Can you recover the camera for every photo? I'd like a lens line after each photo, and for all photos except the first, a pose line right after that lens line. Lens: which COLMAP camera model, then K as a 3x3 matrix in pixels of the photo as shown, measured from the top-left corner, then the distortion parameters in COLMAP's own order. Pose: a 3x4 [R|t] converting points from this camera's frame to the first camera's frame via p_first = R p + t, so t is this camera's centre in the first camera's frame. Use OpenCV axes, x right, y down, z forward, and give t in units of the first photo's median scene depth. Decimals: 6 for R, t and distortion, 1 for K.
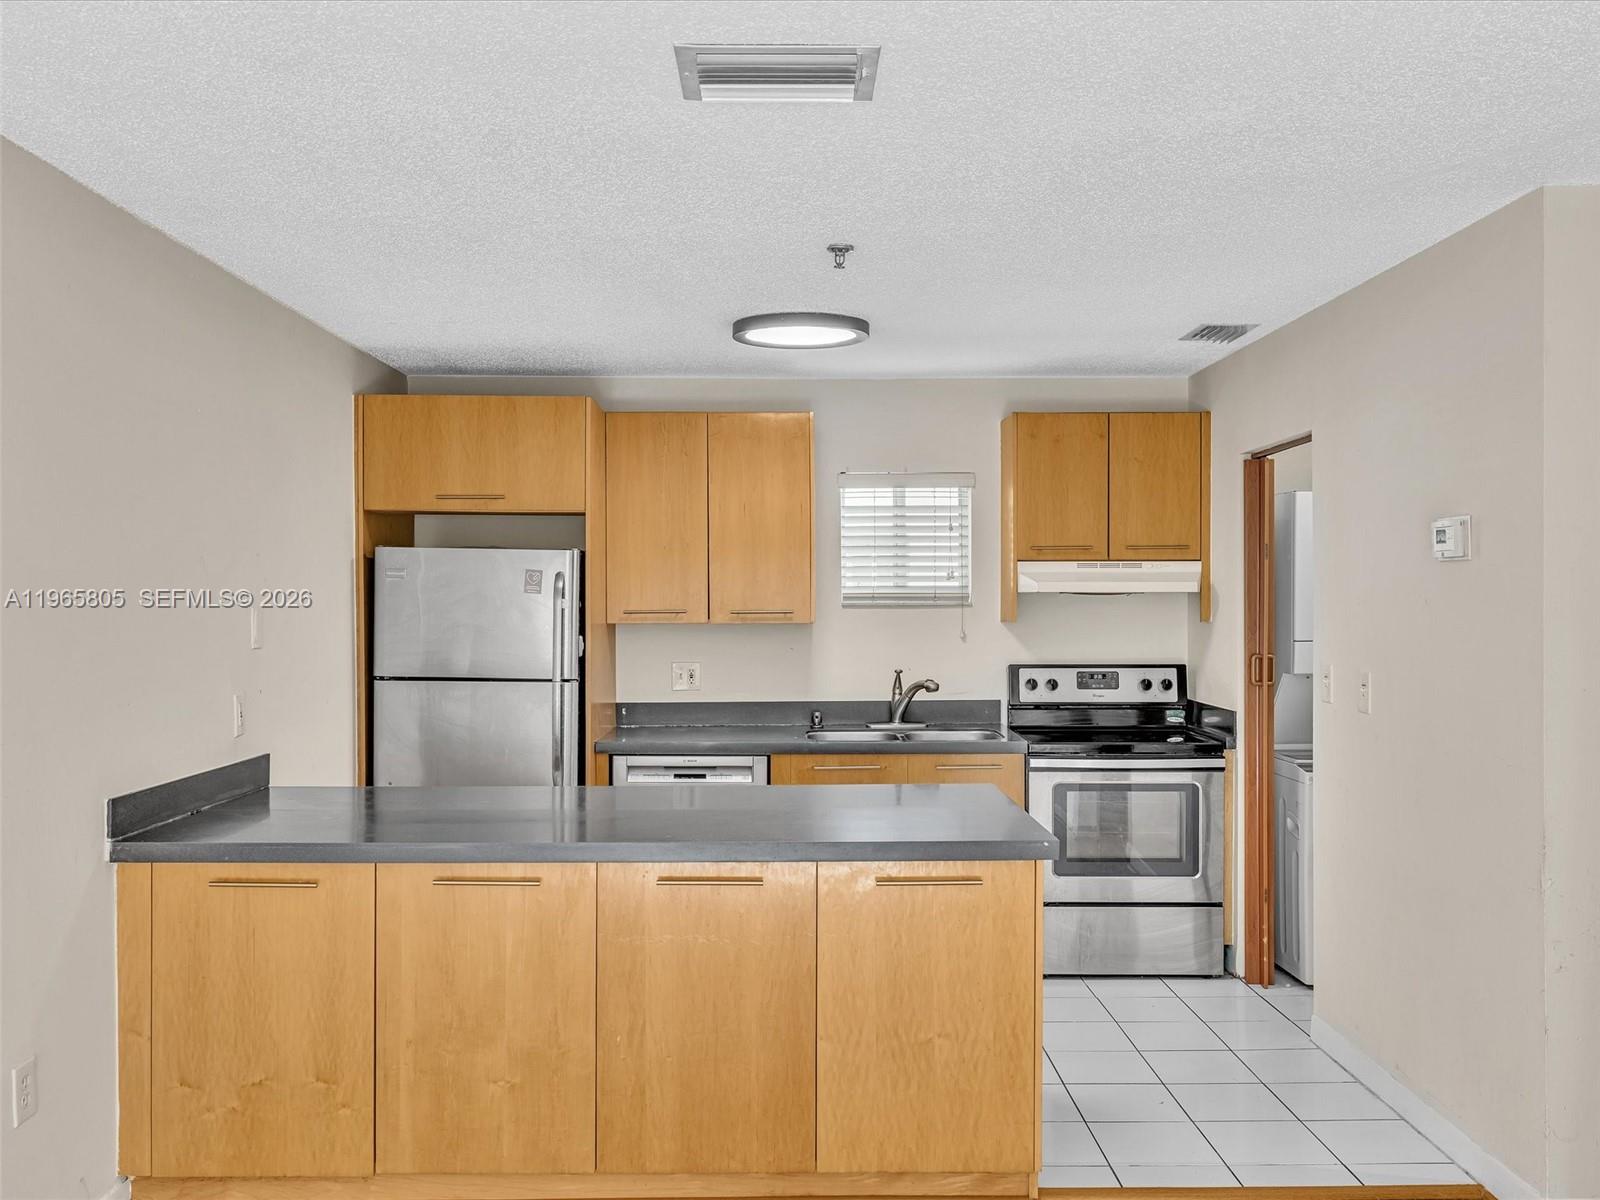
lens RADIAL K [[1387.0, 0, 797.4], [0, 1387.0, 625.2], [0, 0, 1]] dist [-0.000827, 0.008688]
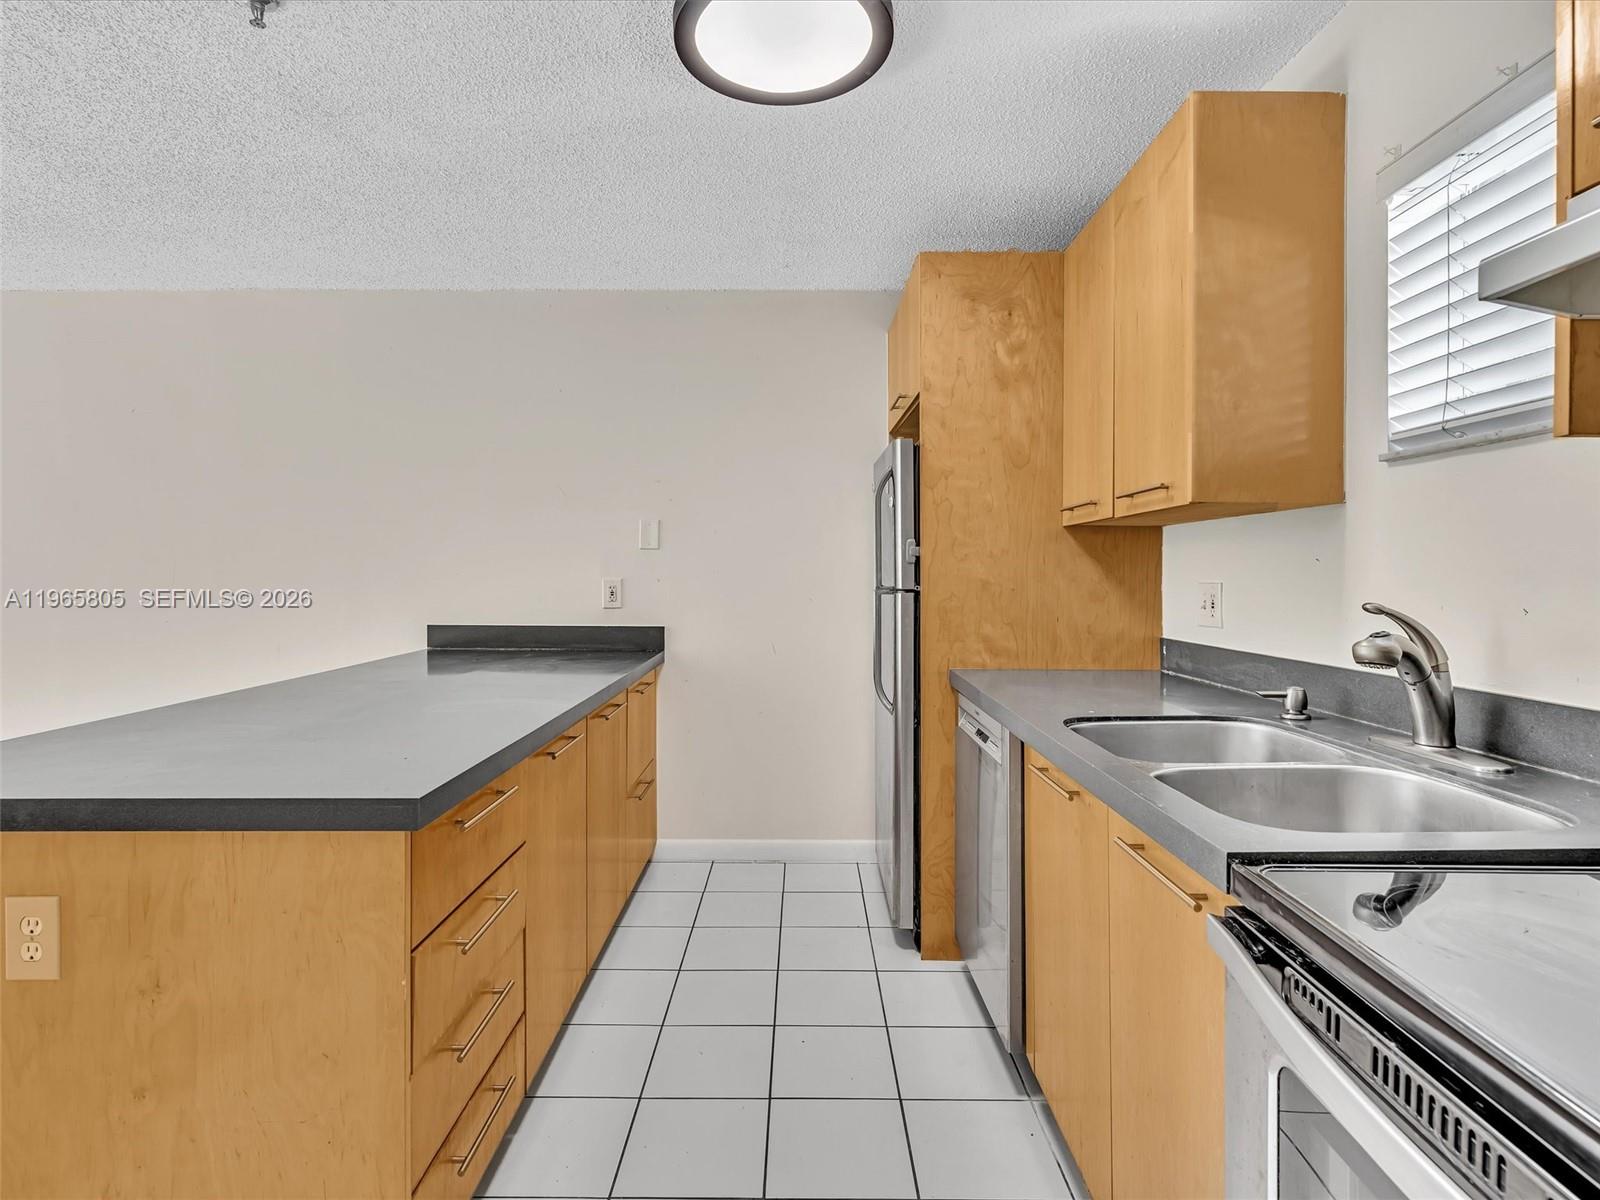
lens RADIAL K [[821.0, 0, 790.8], [0, 821.0, 582.6], [0, 0, 1]] dist [0.001307, 0.001108]
pose [[-0.014886, 0.011293, -0.999825, 0.348192], [-0.021444, 0.999703, 0.011611, 0.030253], [0.999659, 0.021613, -0.014640, 0.932327]]
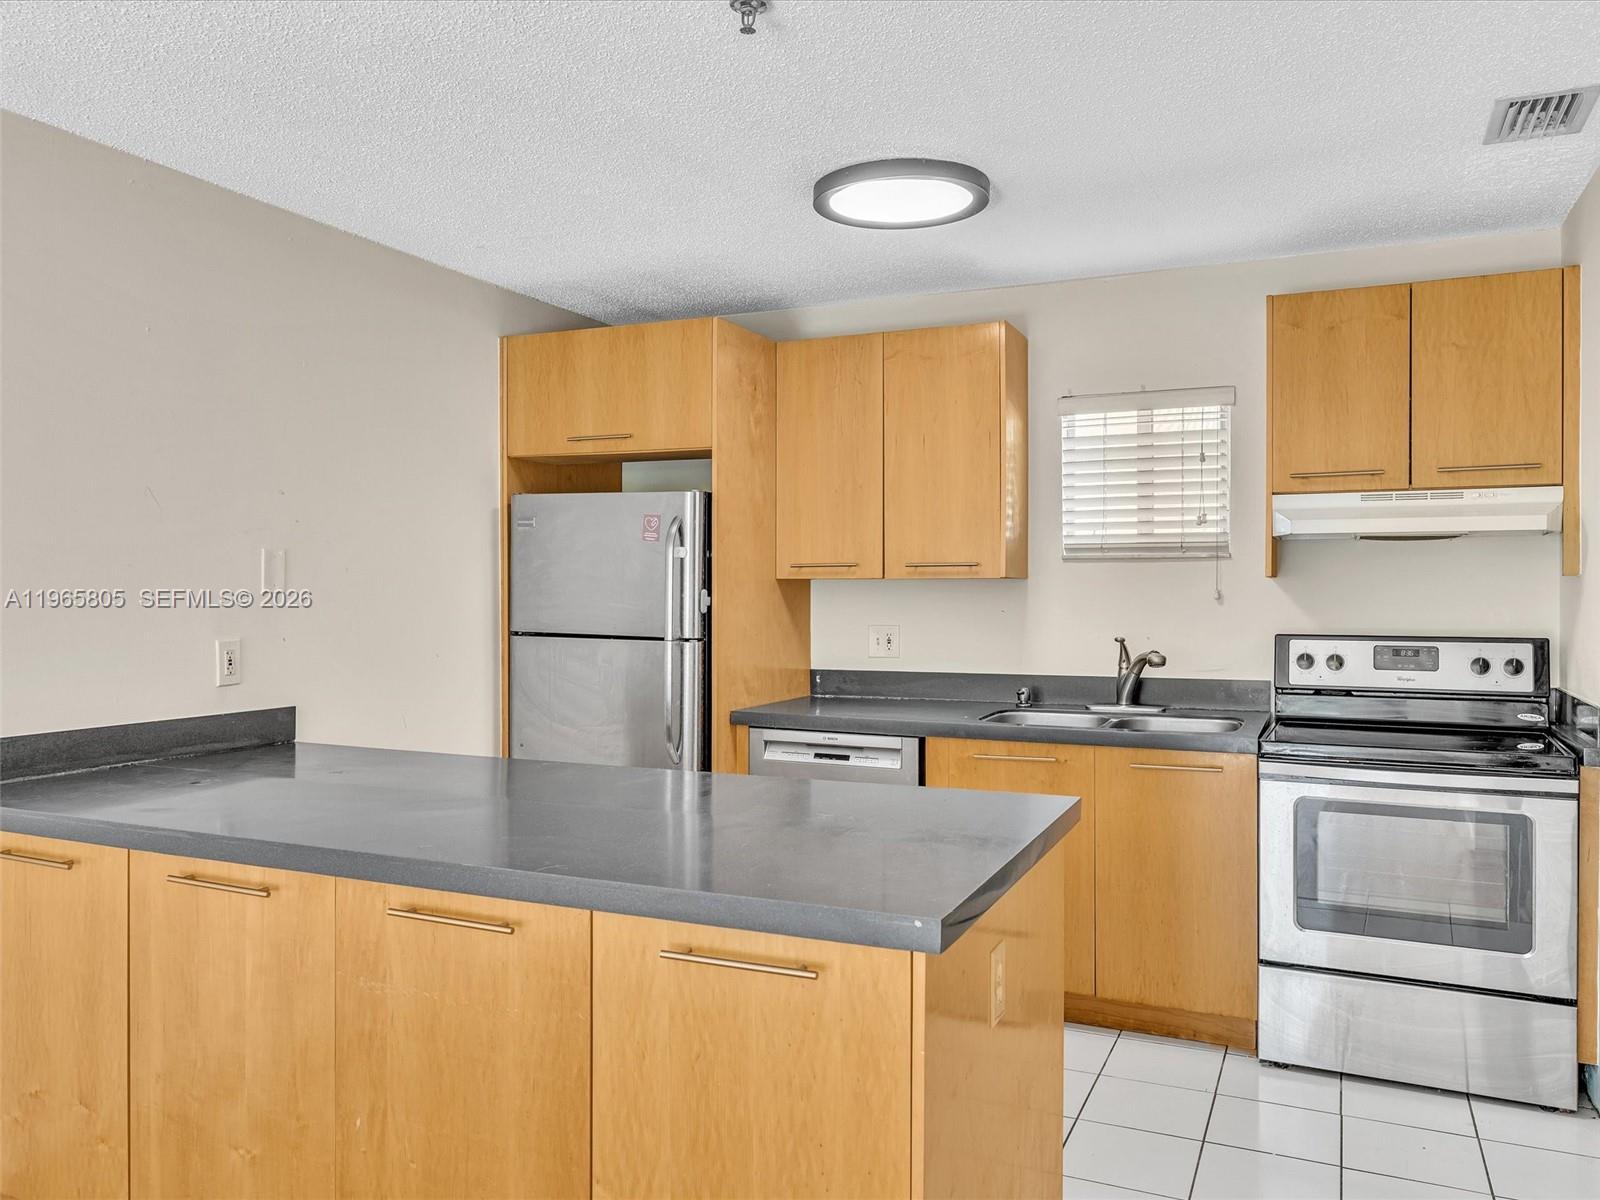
lens RADIAL K [[1185.2, 0, 800.0], [0, 1185.2, 600.0], [0, 0, 1]] dist [-0.001452, 0.001059]
pose [[0.906694, 0.006222, -0.421744, 0.214823], [-0.009994, 0.999927, -0.006733, 0.018884], [0.421671, 0.010320, 0.906690, 0.344398]]
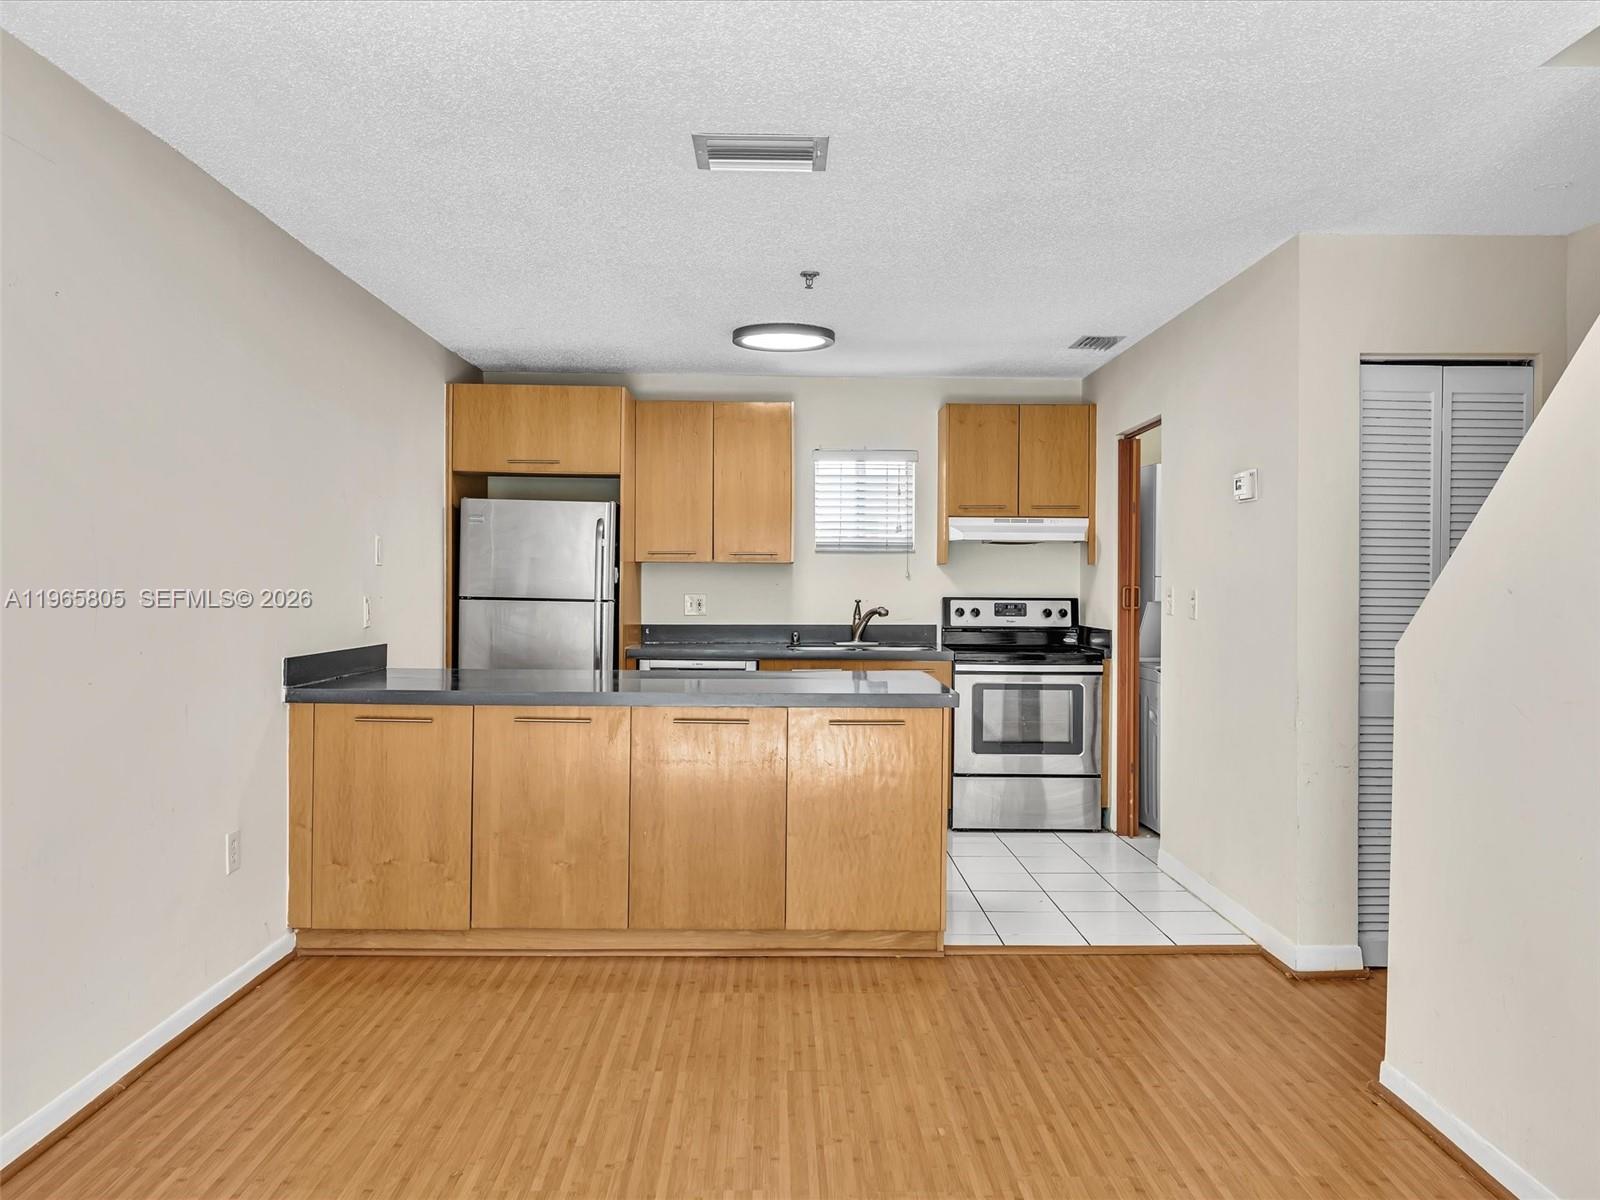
lens RADIAL K [[1185.2, 0, 800.0], [0, 1185.2, 600.0], [0, 0, 1]] dist [-0.001452, 0.001059]
pose [[0.999931, 0.008536, 0.008088, 0.010256], [-0.008496, 0.999951, -0.004981, 0.042724], [-0.008131, 0.004912, 0.999955, -0.130134]]
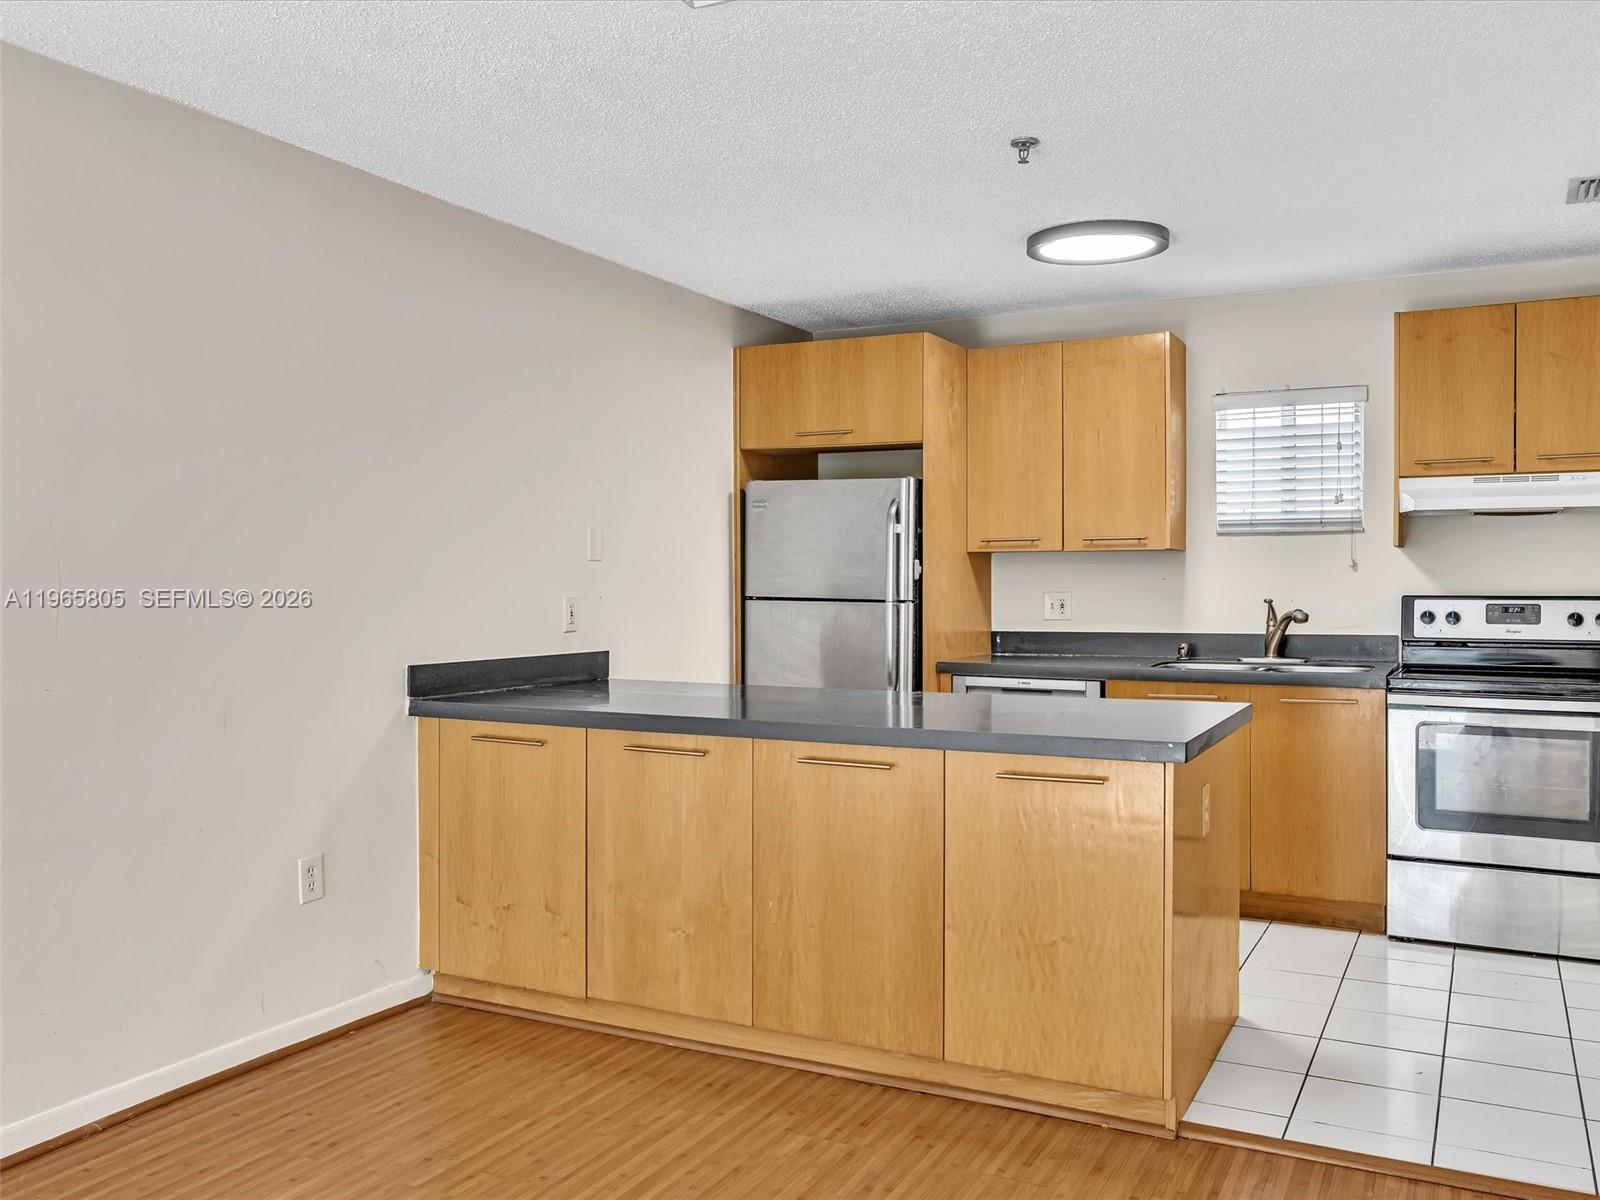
lens RADIAL K [[1335.4, 0, 800.0], [0, 1335.4, 600.0], [0, 0, 1]] dist [-0.000862, 0.005195]
pose [[0.884411, 0.006878, -0.466658, 0.238936], [-0.008361, 0.999964, -0.001108, 0.040342], [0.466634, 0.004881, 0.884437, 0.059712]]
